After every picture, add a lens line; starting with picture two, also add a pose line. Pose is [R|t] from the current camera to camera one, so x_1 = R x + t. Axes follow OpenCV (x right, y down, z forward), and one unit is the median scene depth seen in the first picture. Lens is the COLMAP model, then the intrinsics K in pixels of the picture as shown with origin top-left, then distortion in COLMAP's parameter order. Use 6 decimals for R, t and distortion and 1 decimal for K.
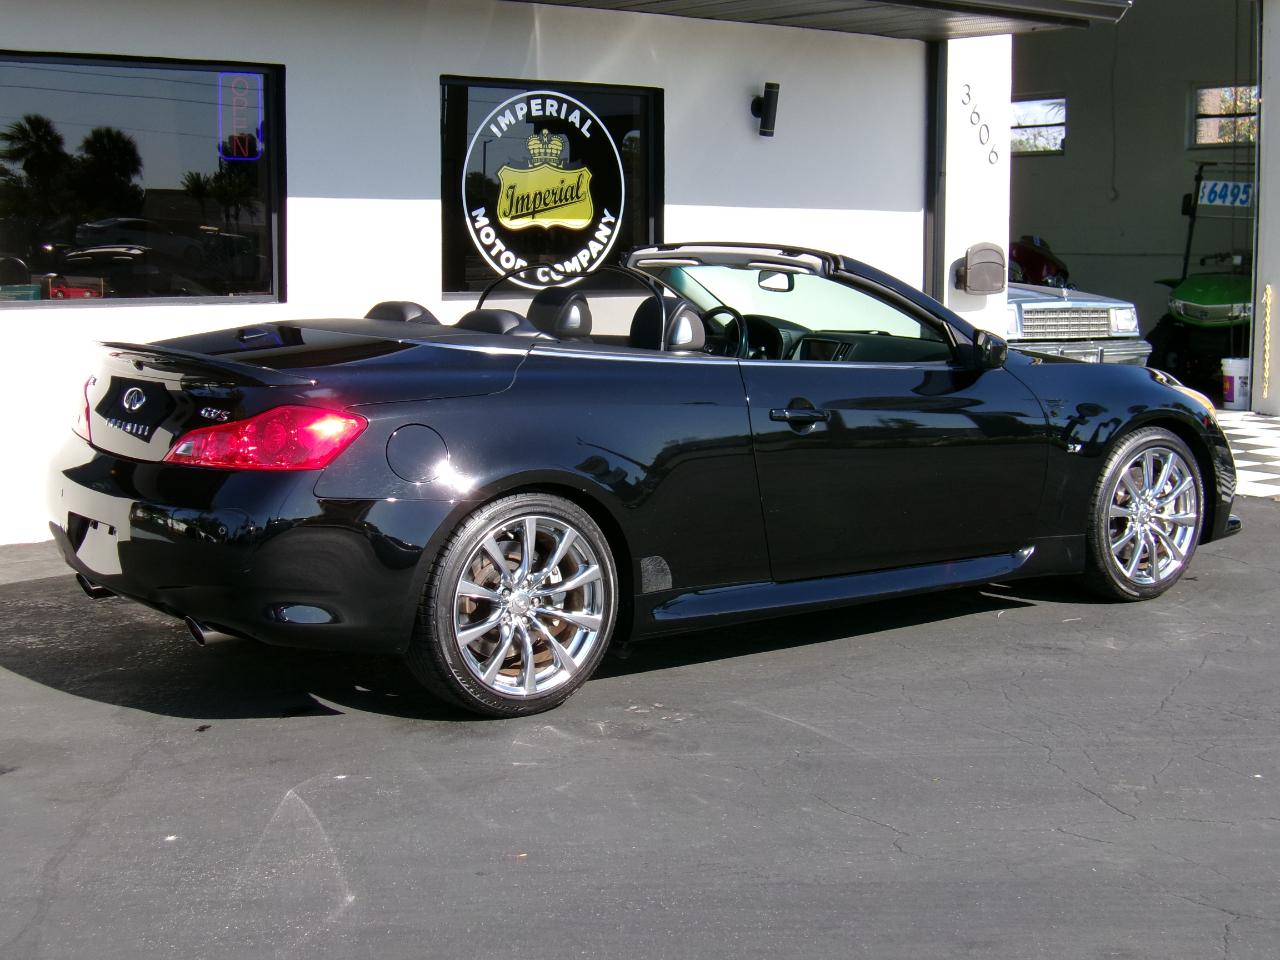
lens RADIAL K [[1960.0, 0, 644.9], [0, 1960.0, 481.9], [0, 0, 1]] dist [-0.115509, 0.000000]
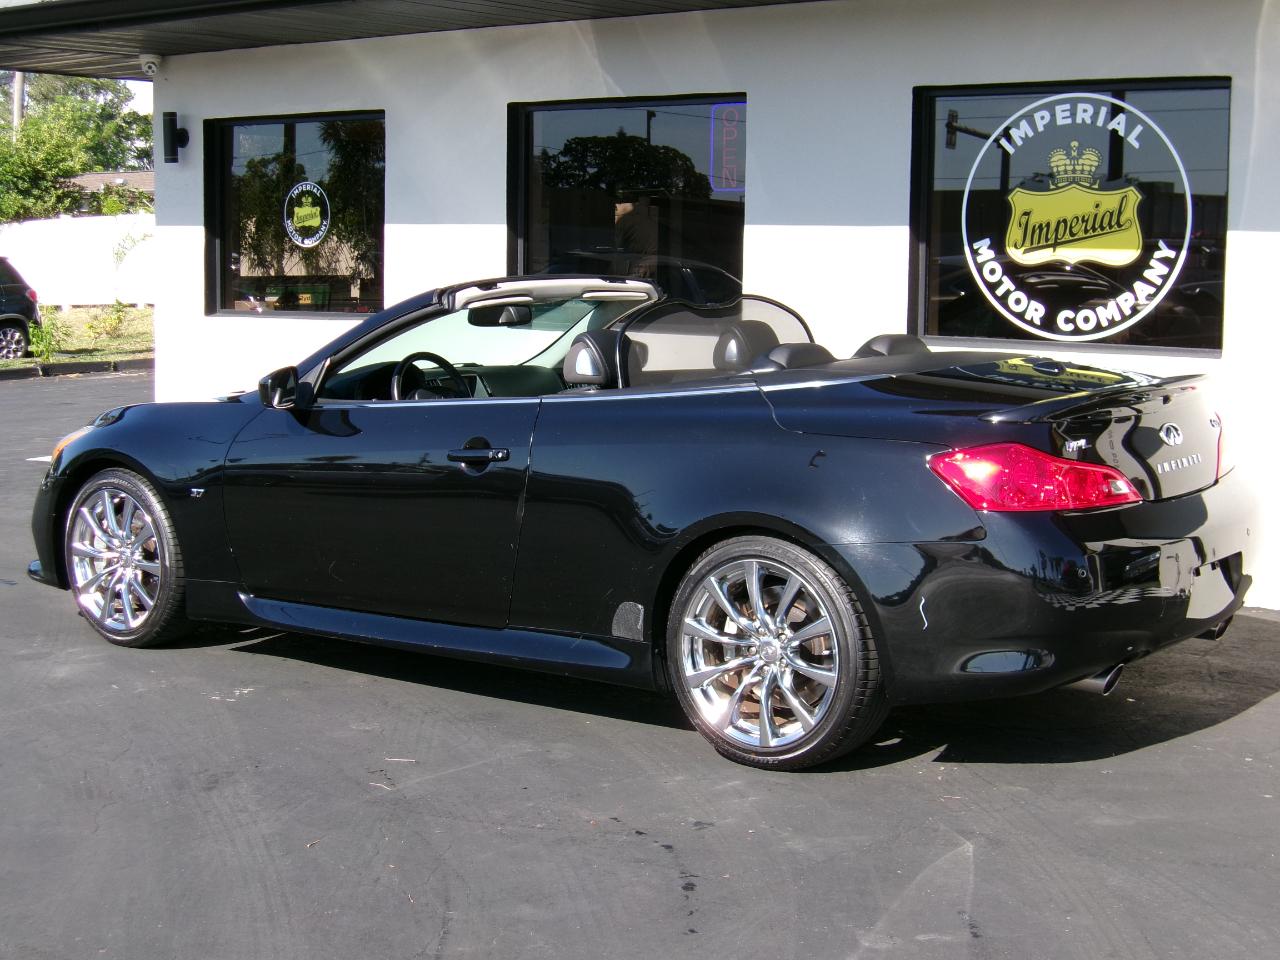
lens RADIAL K [[1960.0, 0, 643.5], [0, 1960.0, 488.7], [0, 0, 1]] dist [-0.115509, 0.000000]
pose [[0.276145, 0.115812, -0.954113, 0.688943], [-0.130135, 0.988077, 0.082270, -0.083564], [0.952265, 0.101446, 0.287924, 0.627477]]
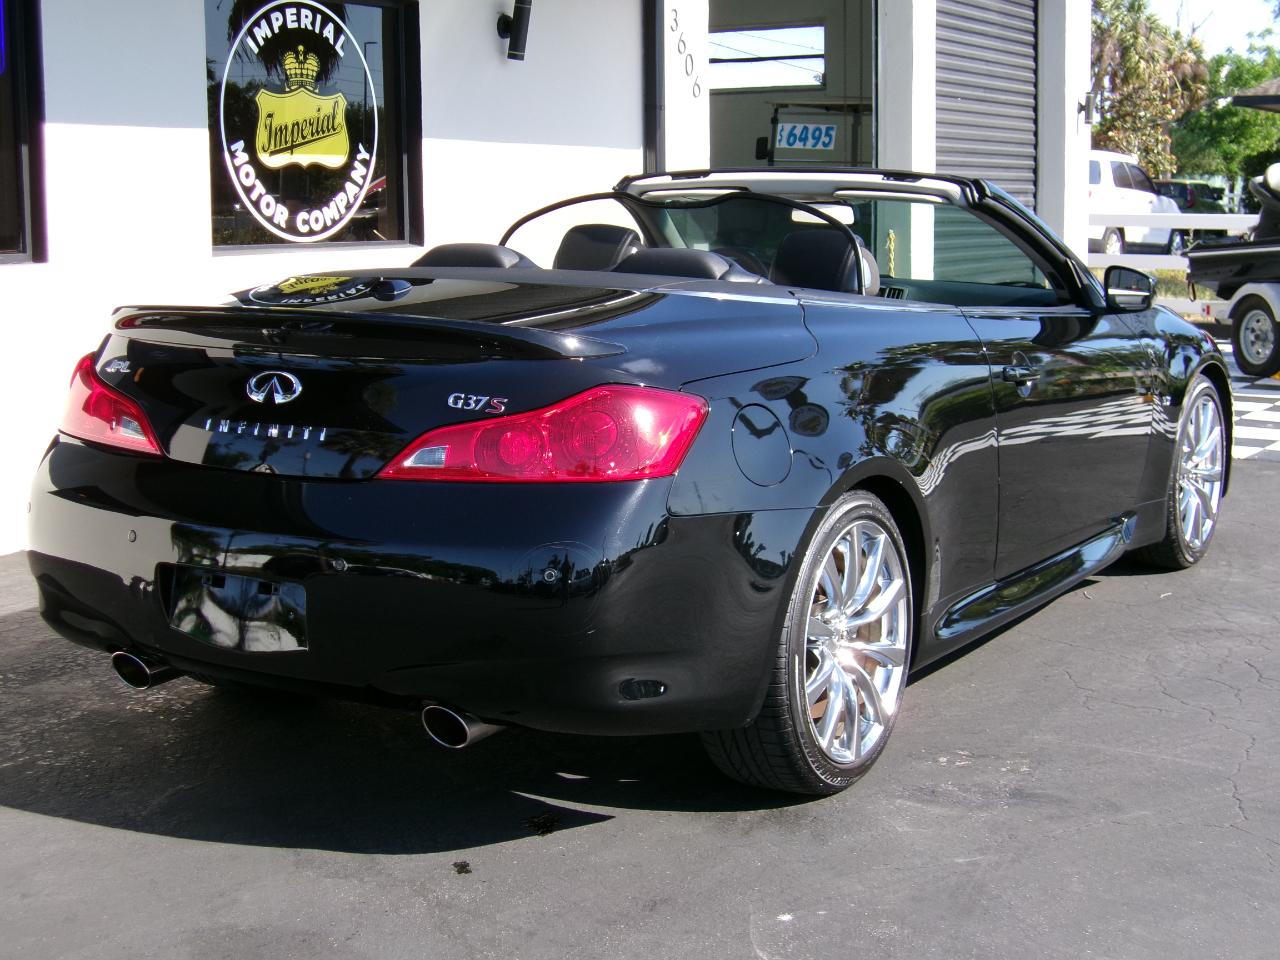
lens RADIAL K [[1960.0, 0, 637.9], [0, 1960.0, 481.5], [0, 0, 1]] dist [-0.115509, 0.000000]
pose [[0.929724, -0.061720, 0.363049, -0.230243], [0.055647, 0.998081, 0.027171, -0.012825], [-0.364029, -0.005059, 0.931374, 0.194193]]
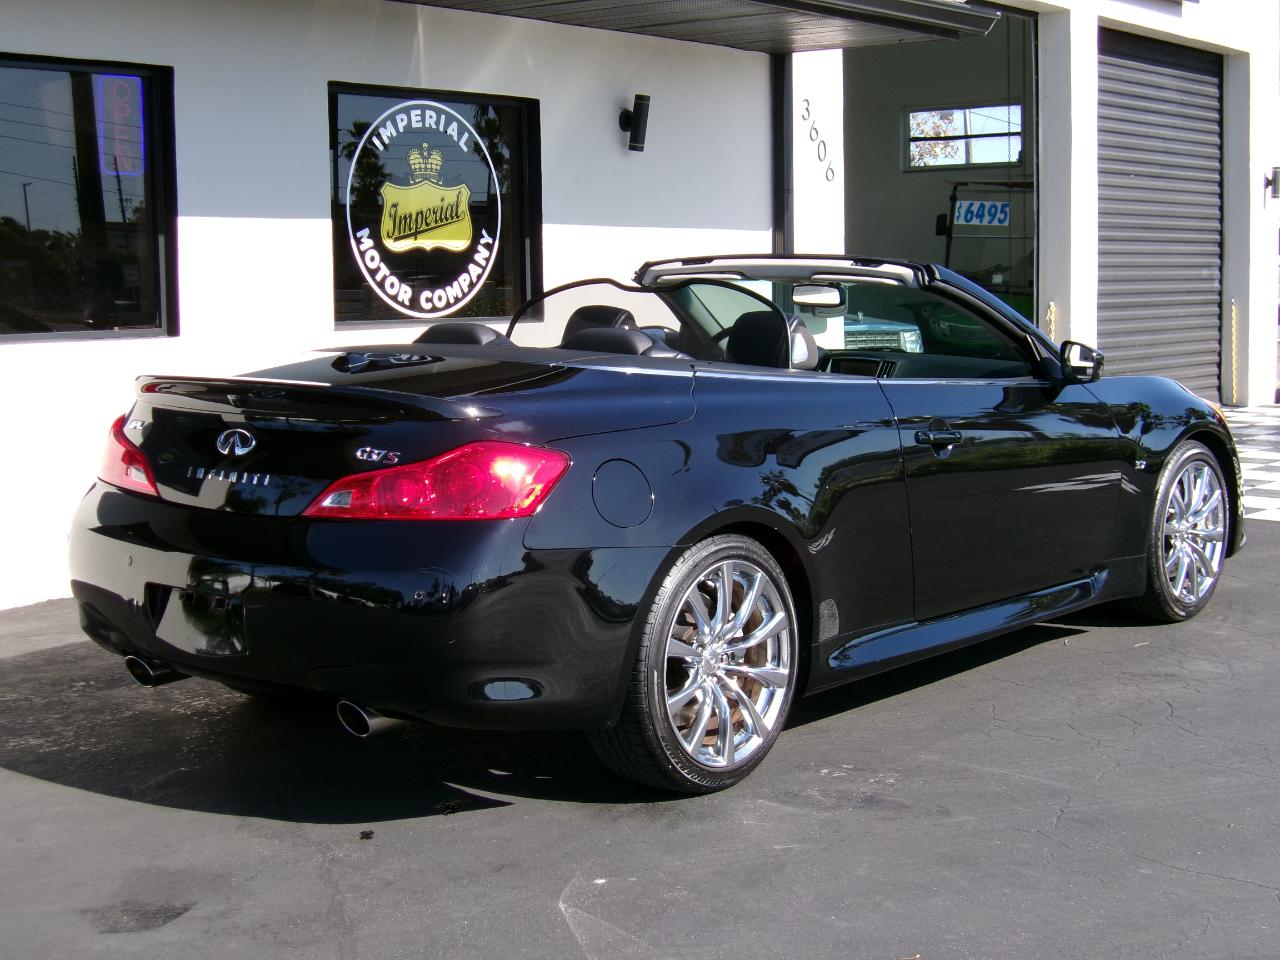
lens RADIAL K [[1960.0, 0, 642.4], [0, 1960.0, 487.5], [0, 0, 1]] dist [-0.115509, 0.000000]
pose [[0.974275, -0.039083, 0.221948, -0.164048], [0.042815, 0.999011, -0.012026, -0.003574], [-0.221258, 0.021220, 0.974984, 0.090051]]
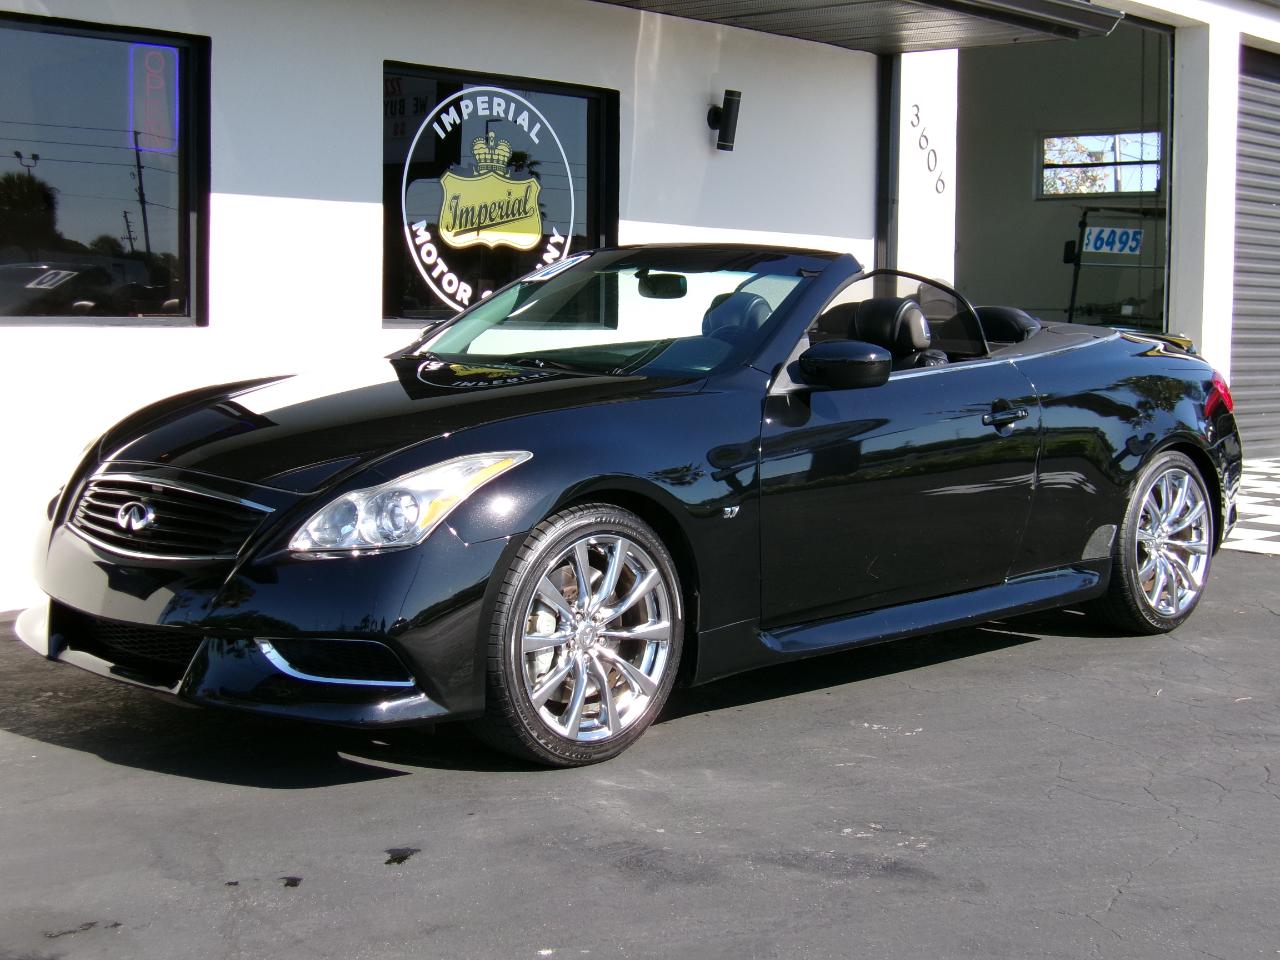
lens RADIAL K [[1960.0, 0, 645.3], [0, 1960.0, 486.5], [0, 0, 1]] dist [-0.115509, 0.000000]
pose [[0.988354, -0.001718, 0.152164, -0.116990], [0.006967, 0.999399, -0.033969, 0.004188], [-0.152014, 0.034633, 0.987771, 0.153817]]
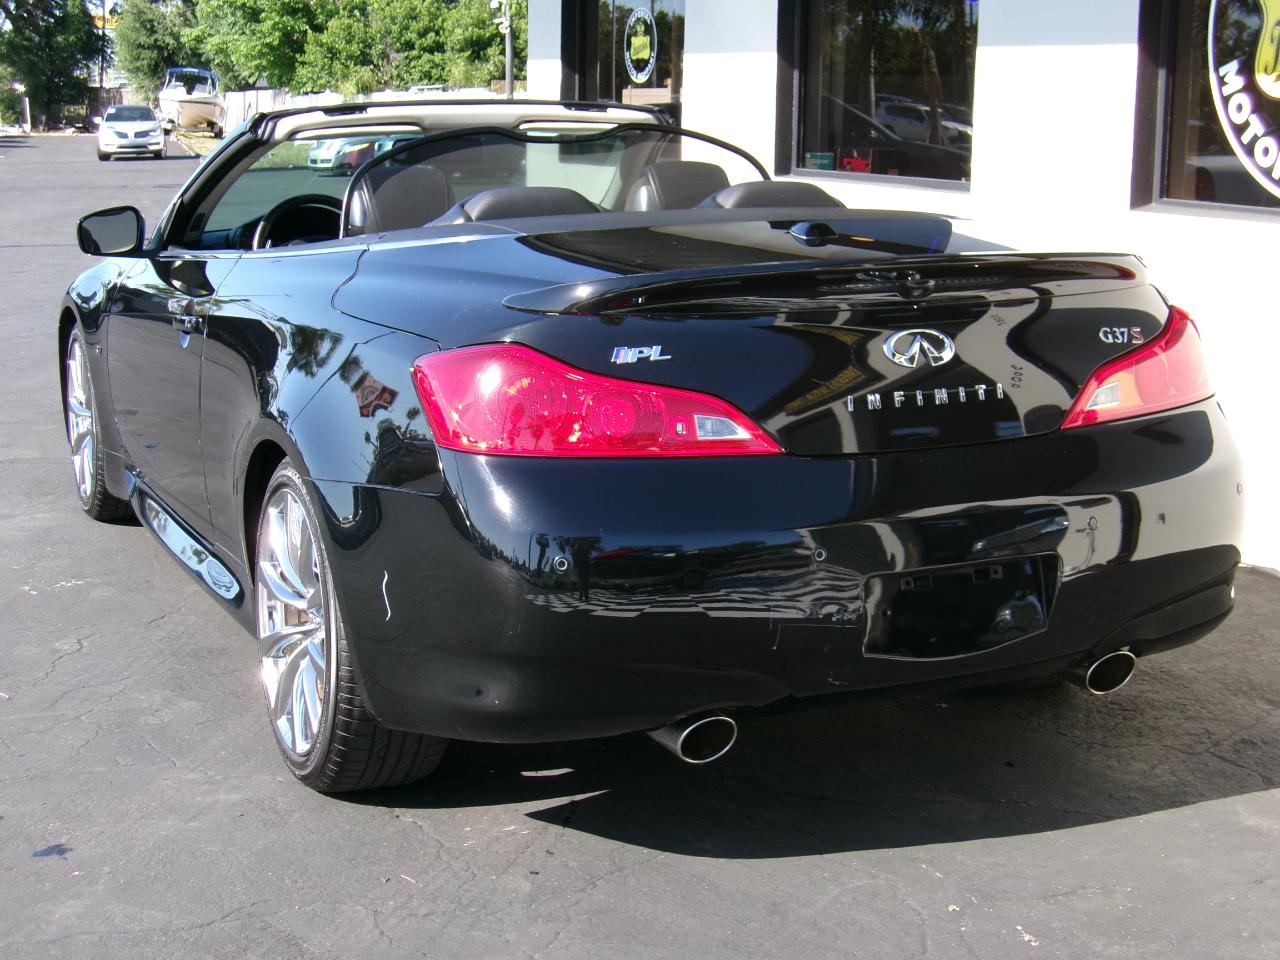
lens RADIAL K [[1960.0, 0, 646.2], [0, 1960.0, 473.9], [0, 0, 1]] dist [-0.115509, 0.000000]
pose [[-0.211067, 0.175572, -0.961574, 0.531565], [-0.138477, 0.968444, 0.207223, -0.115441], [0.967613, 0.176894, -0.180094, 0.954062]]
